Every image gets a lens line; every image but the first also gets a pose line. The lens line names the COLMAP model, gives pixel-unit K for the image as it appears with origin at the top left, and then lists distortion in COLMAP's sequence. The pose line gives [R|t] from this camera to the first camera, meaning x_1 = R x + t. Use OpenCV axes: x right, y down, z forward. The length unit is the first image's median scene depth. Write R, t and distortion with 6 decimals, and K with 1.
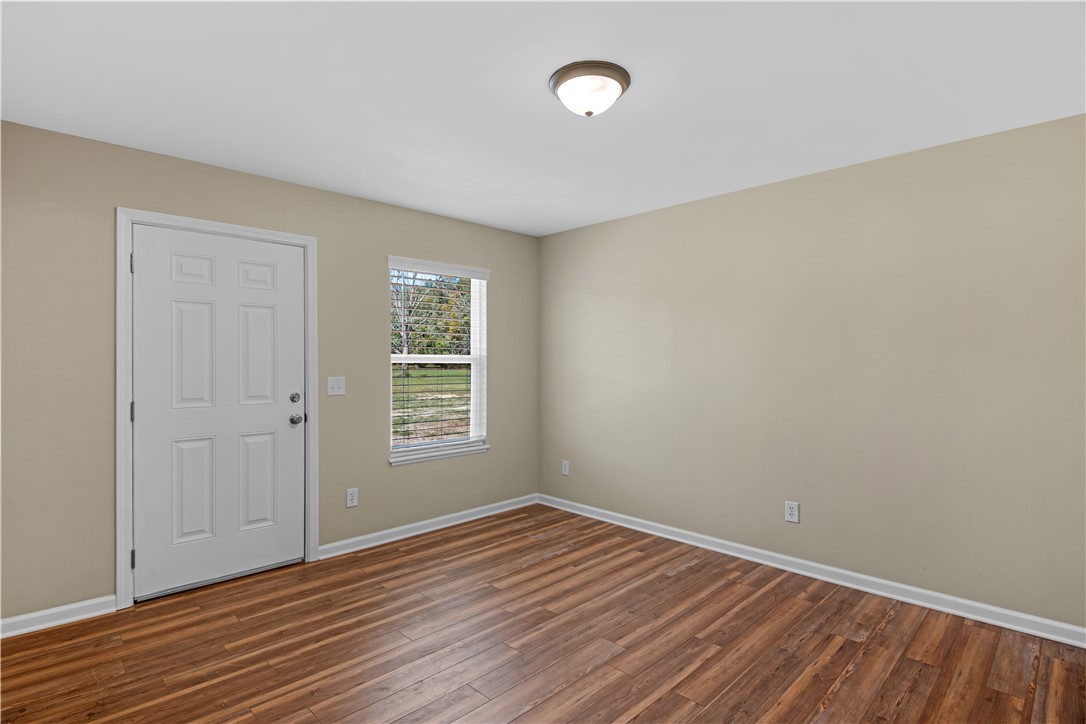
lens RADIAL K [[543.4, 0, 536.9], [0, 543.4, 360.3], [0, 0, 1]] dist [-0.002441, -0.011844]
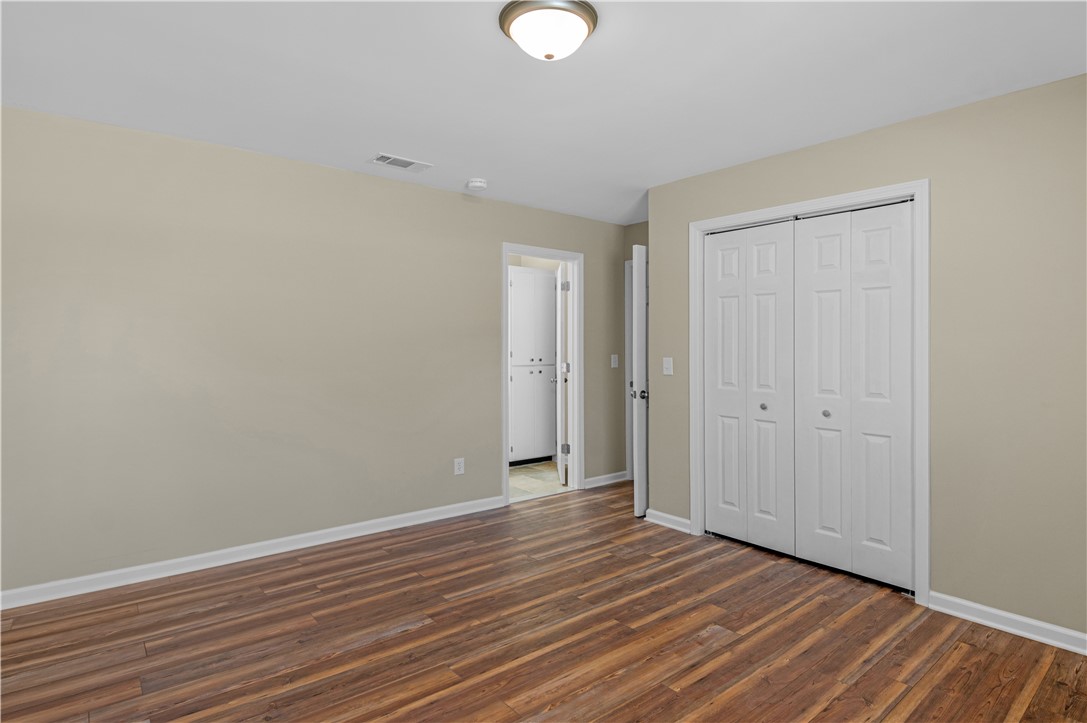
lens RADIAL K [[543.9, 0, 537.4], [0, 543.9, 359.8], [0, 0, 1]] dist [-0.002441, -0.011844]
pose [[-0.995156, -0.007218, 0.098045, 0.036786], [-0.006495, 0.999949, 0.007691, 0.056413], [-0.098095, 0.007017, -0.995152, 1.884336]]
